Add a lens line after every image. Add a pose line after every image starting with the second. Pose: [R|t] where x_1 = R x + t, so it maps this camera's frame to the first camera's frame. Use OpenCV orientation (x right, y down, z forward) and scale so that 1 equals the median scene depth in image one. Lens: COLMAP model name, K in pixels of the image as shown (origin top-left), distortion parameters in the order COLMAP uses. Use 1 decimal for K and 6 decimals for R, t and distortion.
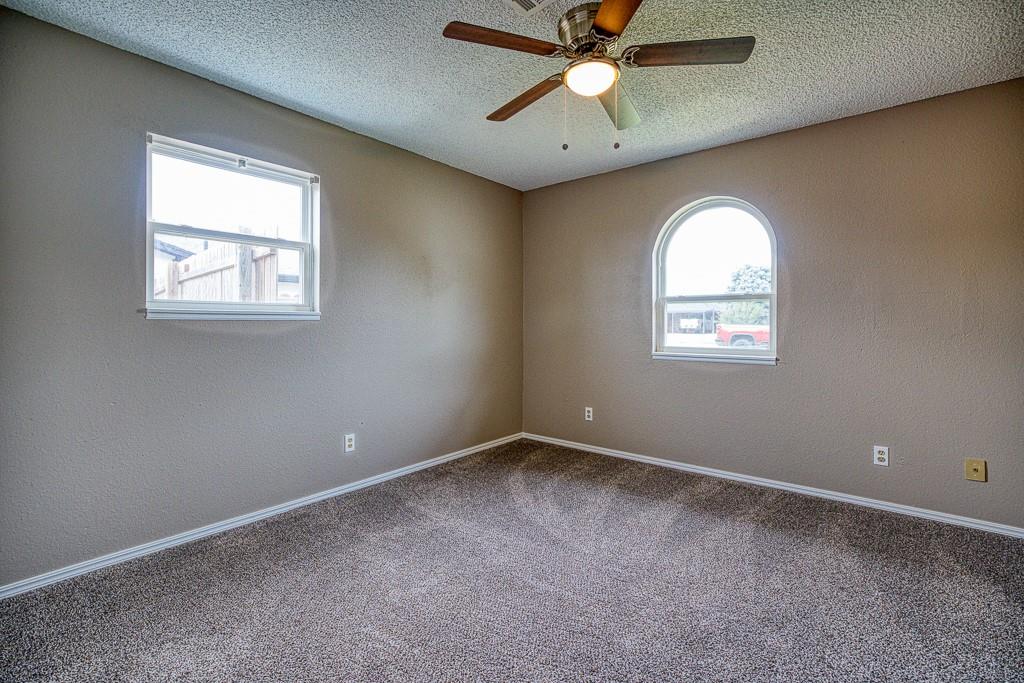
lens RADIAL K [[450.5, 0, 509.8], [0, 450.5, 335.5], [0, 0, 1]] dist [-0.001228, 0.001008]
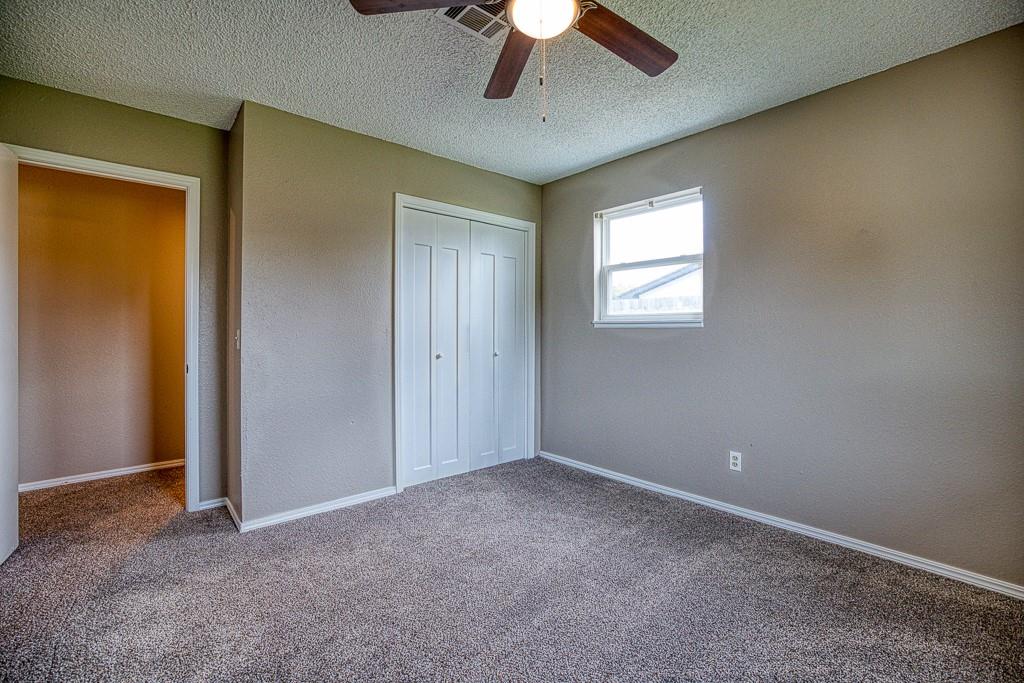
lens RADIAL K [[450.5, 0, 510.0], [0, 450.5, 336.3], [0, 0, 1]] dist [-0.001228, 0.001008]
pose [[-0.137921, 0.016378, -0.990308, 0.659718], [-0.024839, 0.999492, 0.019989, -0.023782], [0.990132, 0.027356, -0.137444, 0.721197]]
